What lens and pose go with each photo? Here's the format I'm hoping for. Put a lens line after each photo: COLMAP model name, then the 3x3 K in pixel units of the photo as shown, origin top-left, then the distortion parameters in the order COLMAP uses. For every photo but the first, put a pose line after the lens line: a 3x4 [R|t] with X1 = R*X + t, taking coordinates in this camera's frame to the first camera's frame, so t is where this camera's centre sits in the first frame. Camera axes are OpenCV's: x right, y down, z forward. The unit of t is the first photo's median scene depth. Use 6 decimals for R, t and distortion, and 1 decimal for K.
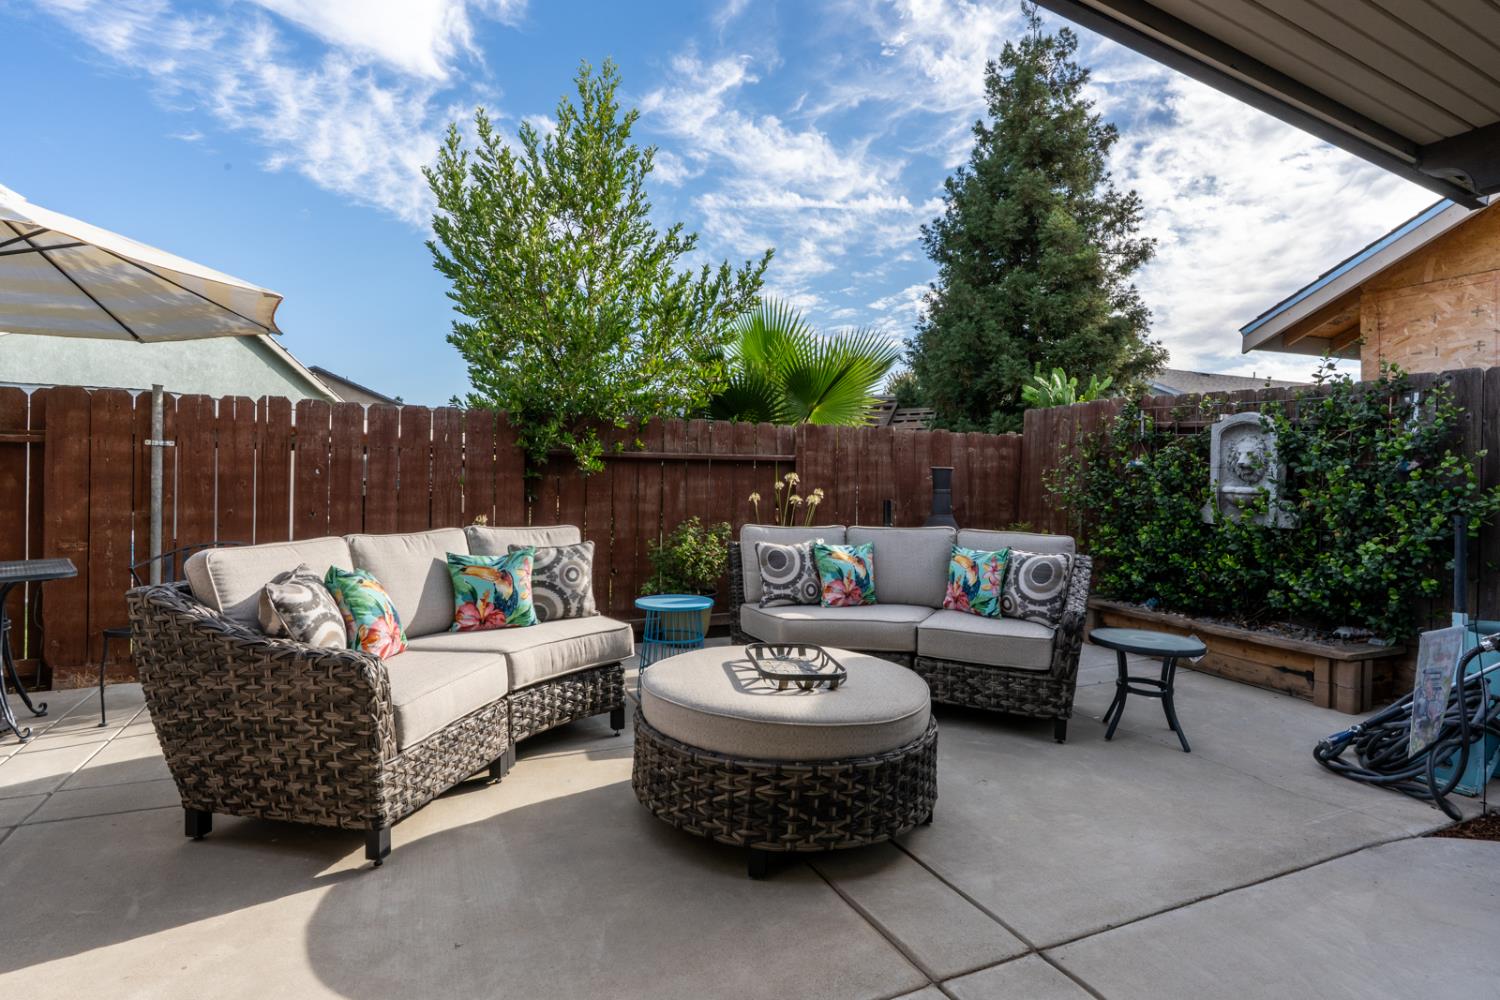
lens RADIAL K [[773.0, 0, 748.1], [0, 773.0, 495.2], [0, 0, 1]] dist [-0.003948, 0.001054]
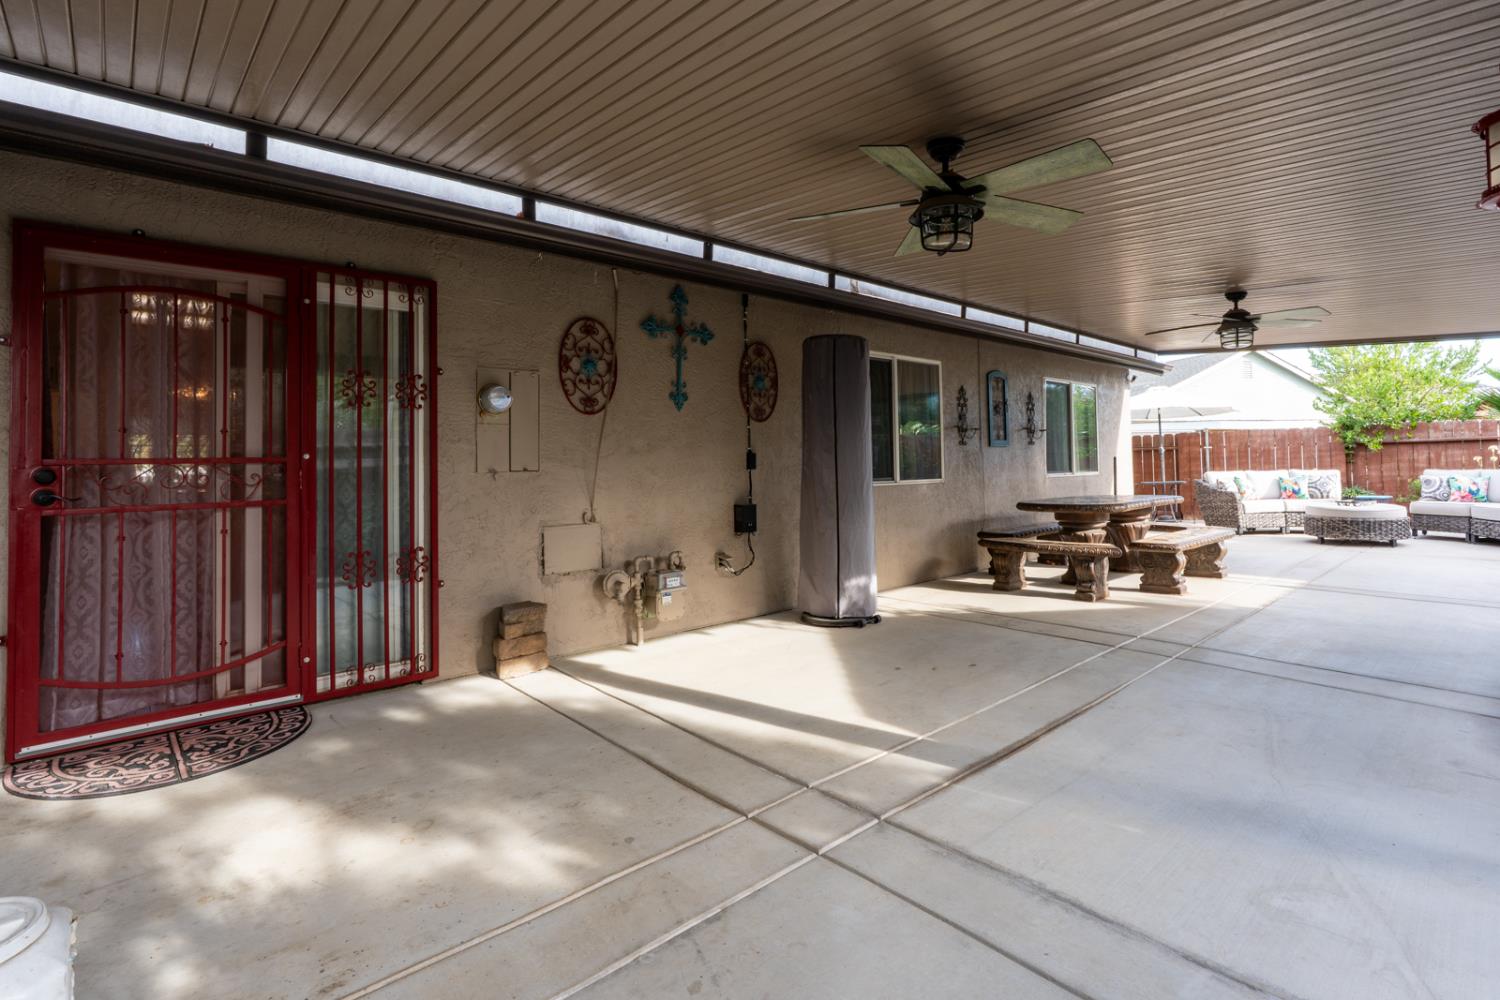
lens RADIAL K [[723.6, 0, 785.7], [0, 723.6, 453.4], [0, 0, 1]] dist [0.004202, 0.000967]
pose [[0.329392, -0.039672, -0.943359, 1.812604], [0.007212, 0.999193, -0.039502, 0.077939], [0.944166, 0.006209, 0.329413, -1.997200]]
